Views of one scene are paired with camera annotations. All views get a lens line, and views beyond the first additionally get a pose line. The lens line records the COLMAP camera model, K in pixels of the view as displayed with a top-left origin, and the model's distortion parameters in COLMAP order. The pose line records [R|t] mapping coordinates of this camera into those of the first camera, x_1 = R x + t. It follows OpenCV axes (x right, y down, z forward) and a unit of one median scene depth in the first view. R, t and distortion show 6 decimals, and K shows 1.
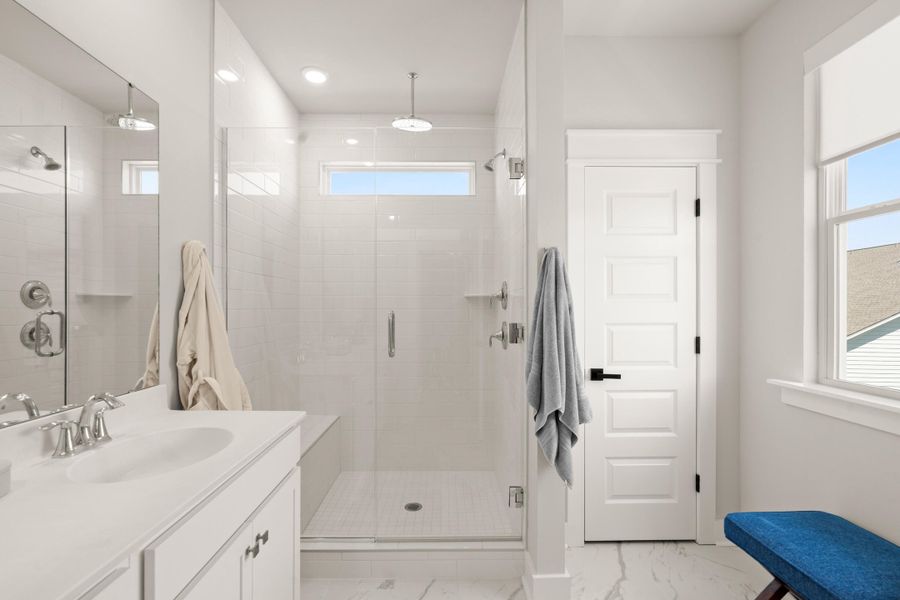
lens RADIAL K [[402.7, 0, 446.7], [0, 402.7, 302.1], [0, 0, 1]] dist [-0.001005, 0.000398]
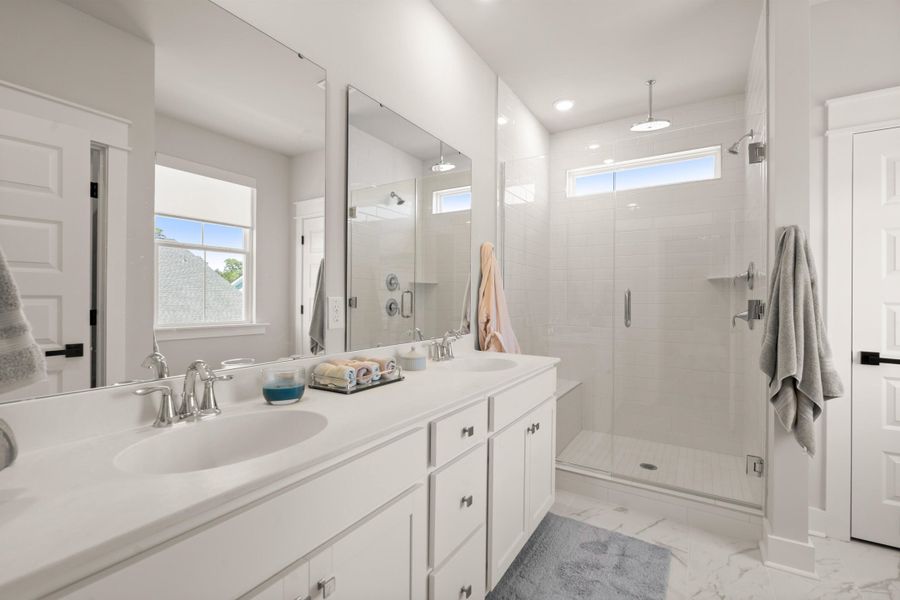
lens RADIAL K [[402.7, 0, 446.7], [0, 402.7, 302.1], [0, 0, 1]] dist [-0.001005, 0.000398]
pose [[0.840240, 0.010787, -0.542108, 0.064052], [-0.001588, 0.999847, 0.017433, 0.040787], [0.542213, -0.013787, 0.840128, -0.321930]]
